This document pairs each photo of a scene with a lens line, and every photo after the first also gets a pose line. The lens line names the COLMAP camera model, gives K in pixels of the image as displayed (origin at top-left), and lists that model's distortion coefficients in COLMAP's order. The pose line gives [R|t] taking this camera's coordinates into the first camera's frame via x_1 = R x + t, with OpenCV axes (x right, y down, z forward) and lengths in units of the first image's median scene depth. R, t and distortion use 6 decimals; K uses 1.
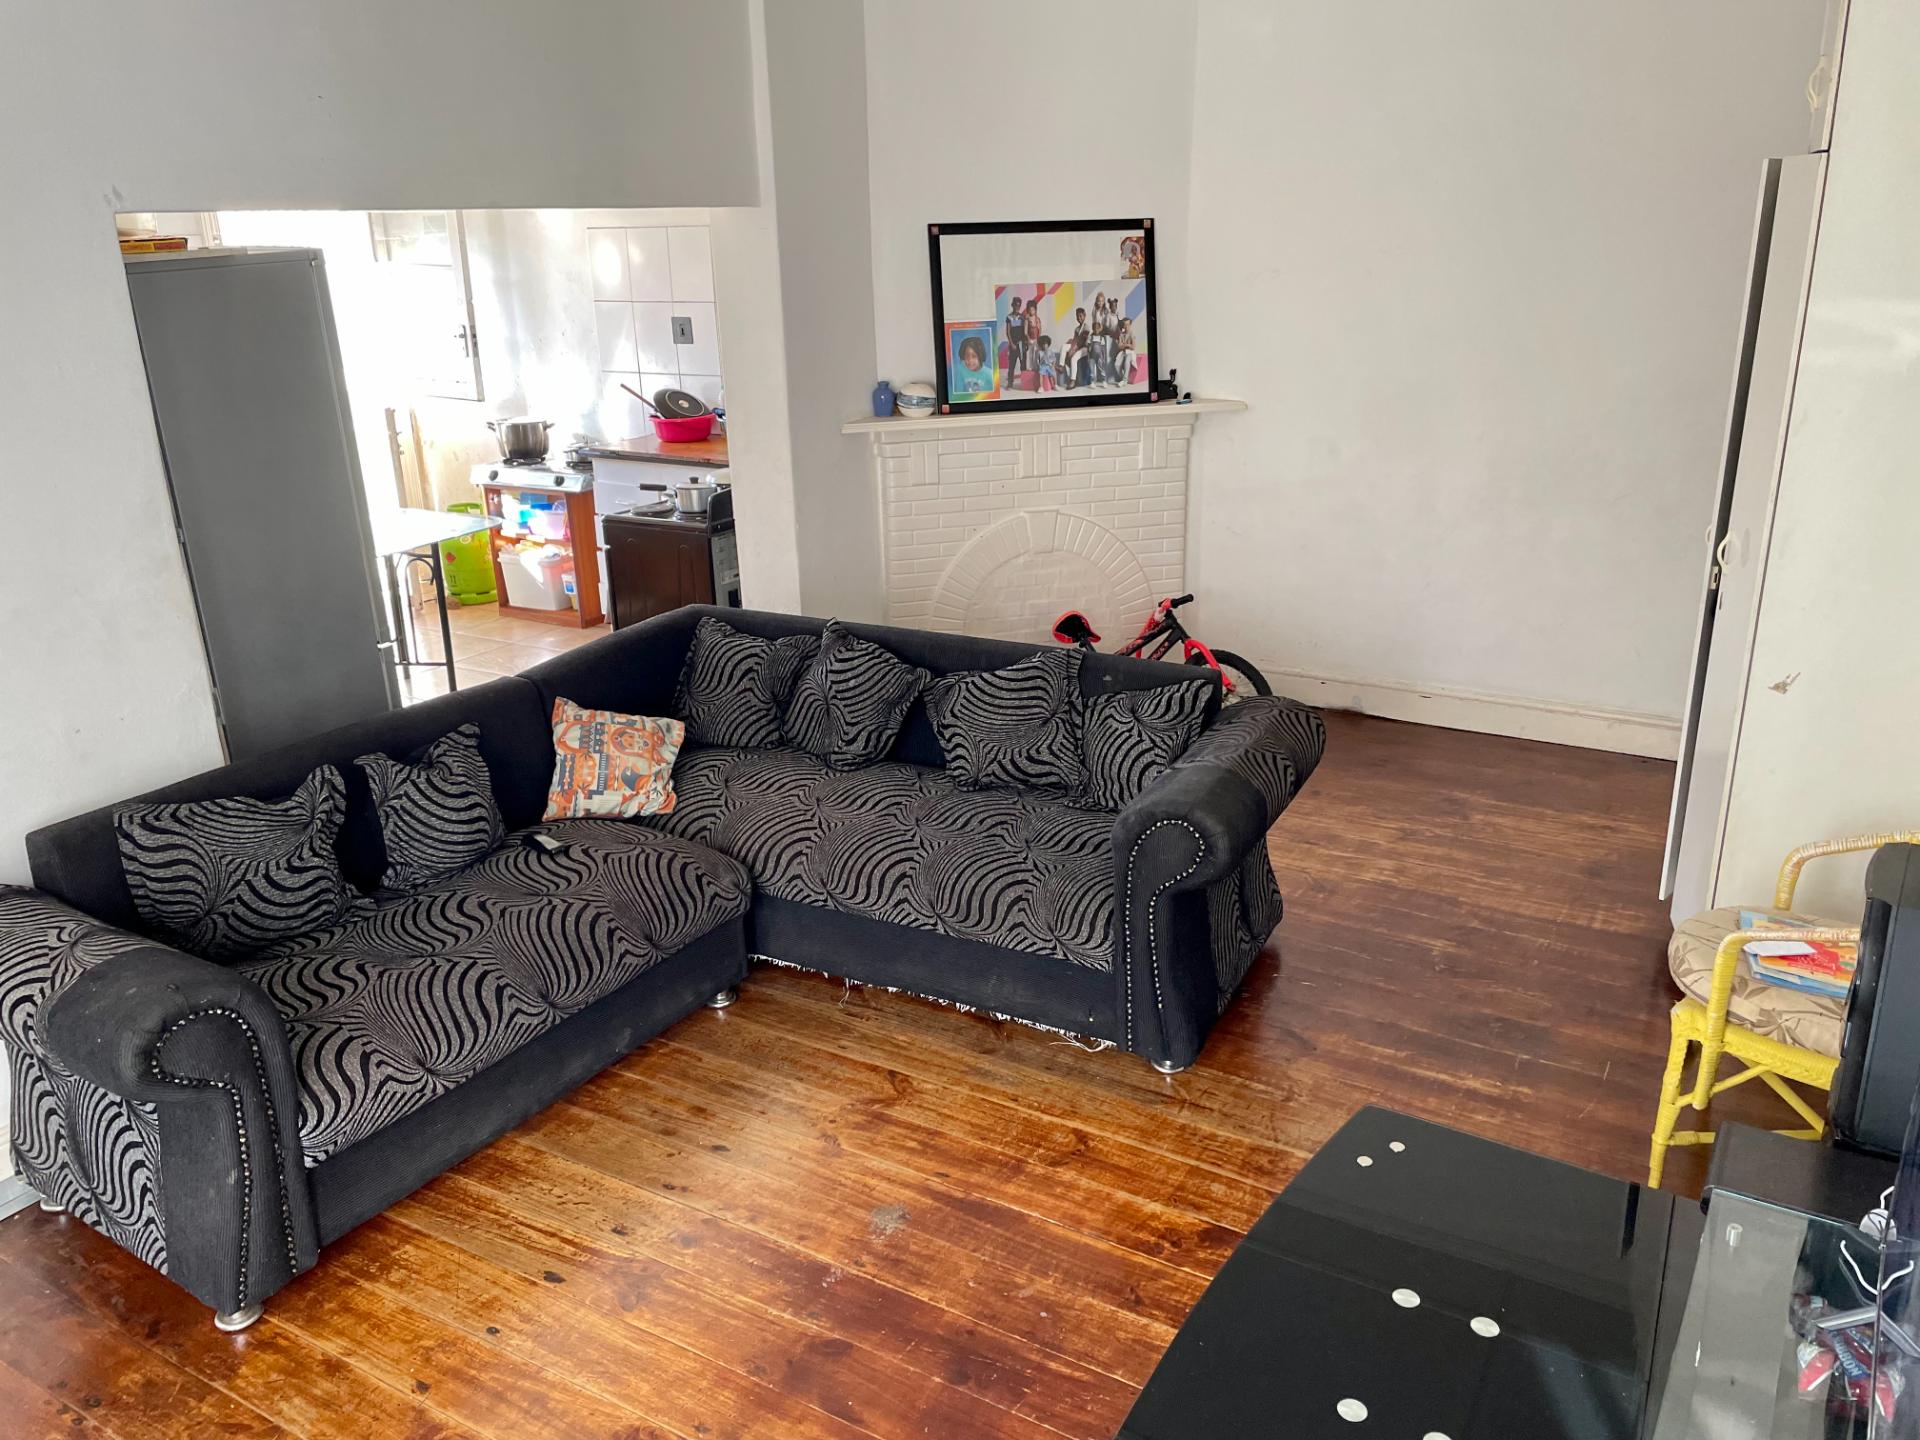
lens RADIAL K [[1468.0, 0, 967.5], [0, 1468.0, 717.4], [0, 0, 1]] dist [0.103363, -0.137635]
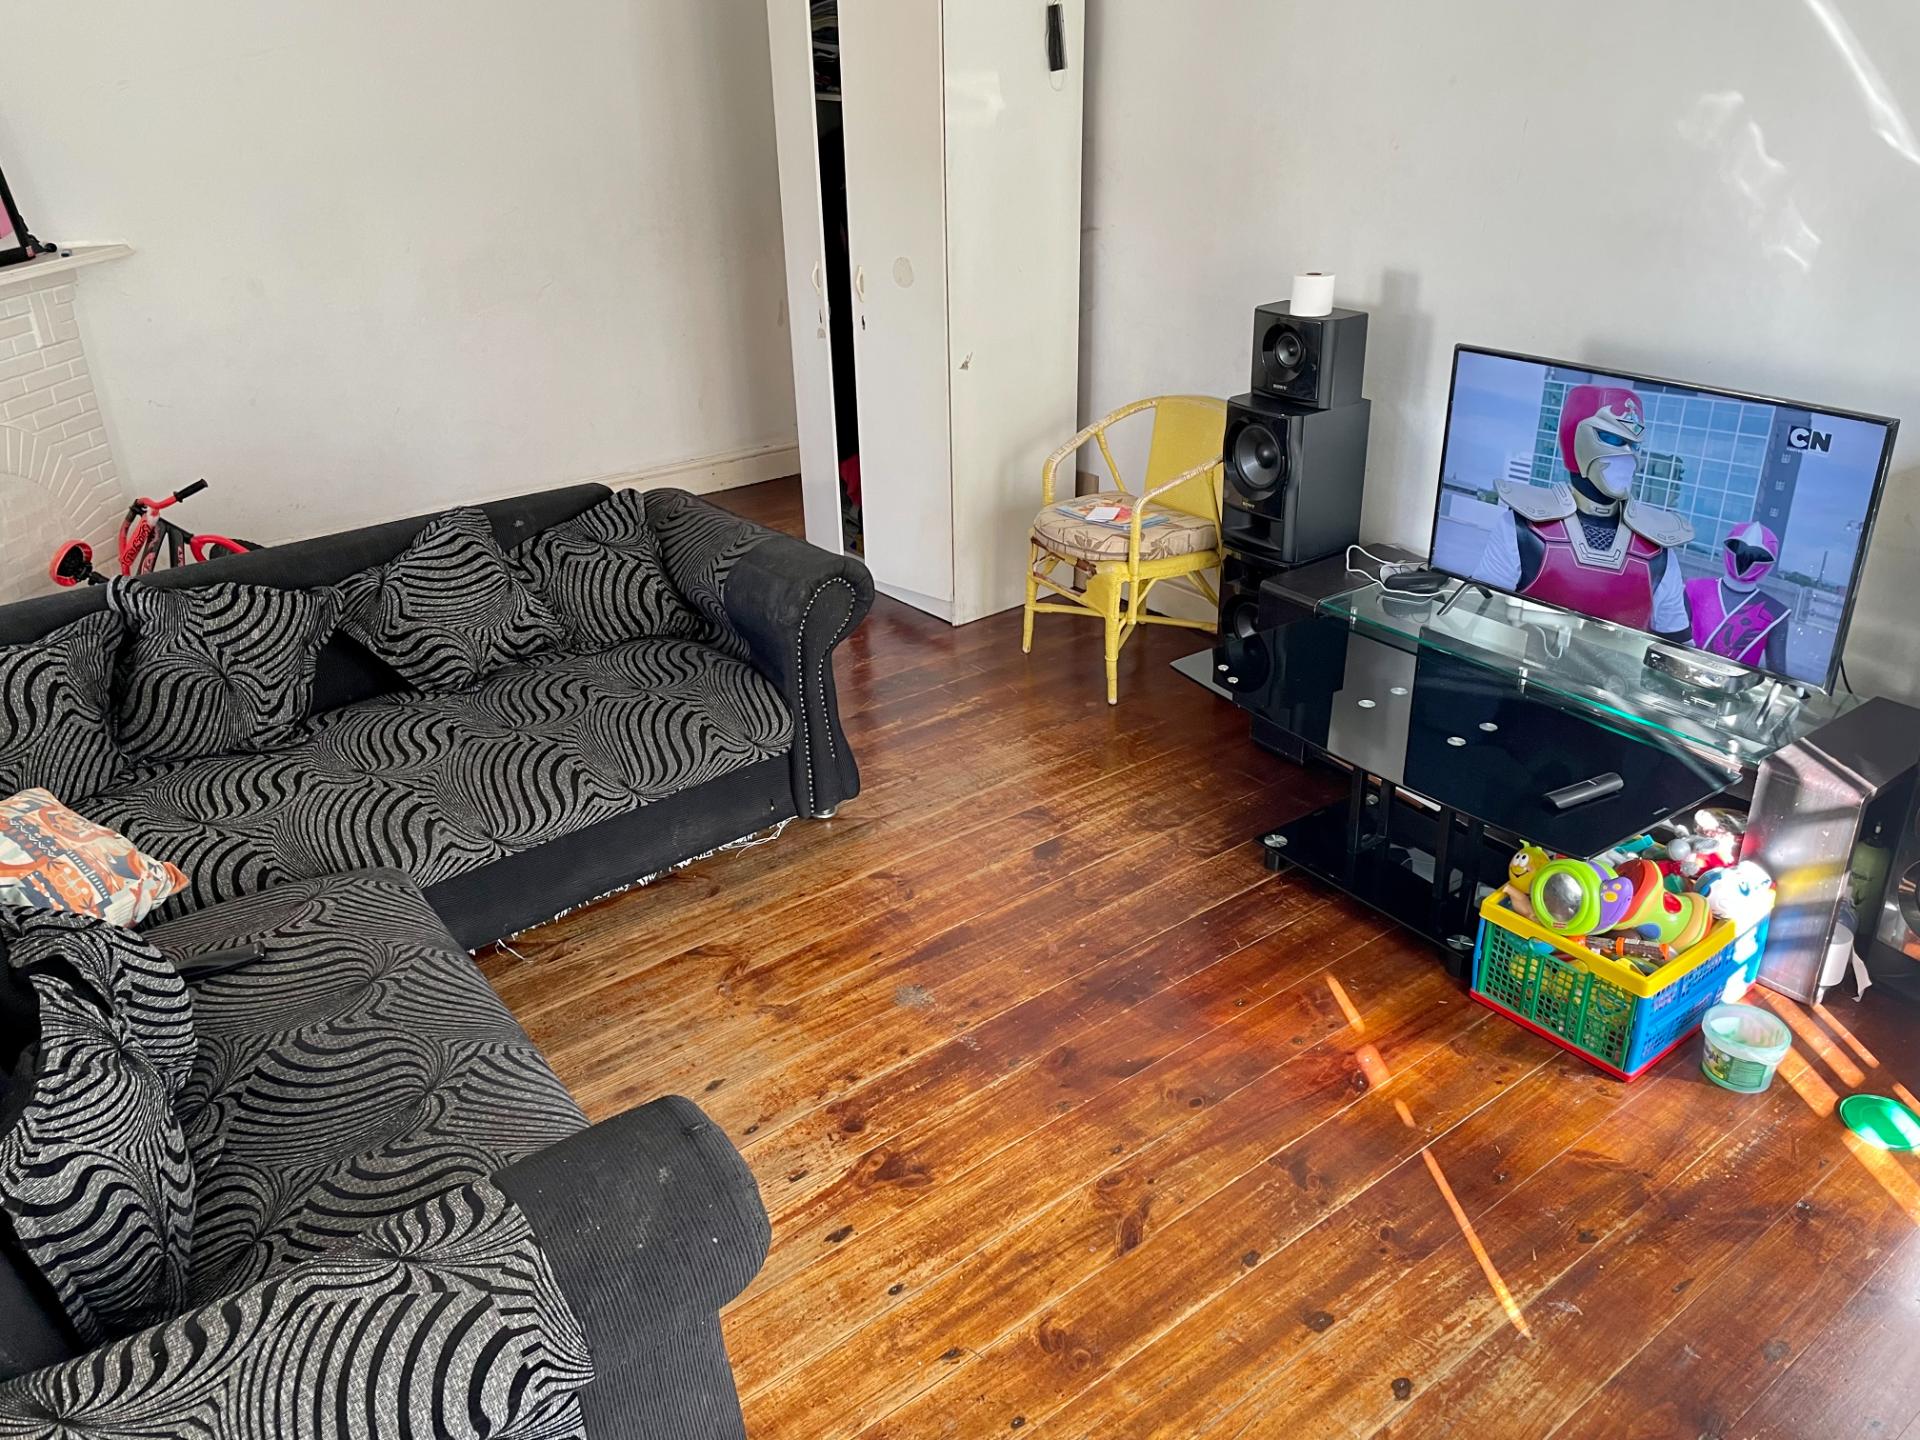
lens RADIAL K [[1468.0, 0, 967.5], [0, 1468.0, 717.4], [0, 0, 1]] dist [0.103363, -0.137635]
pose [[0.351523, -0.384081, 0.853764, -0.646081], [0.305441, 0.909116, 0.283222, -0.093610], [-0.884950, 0.161216, 0.436889, 0.366253]]
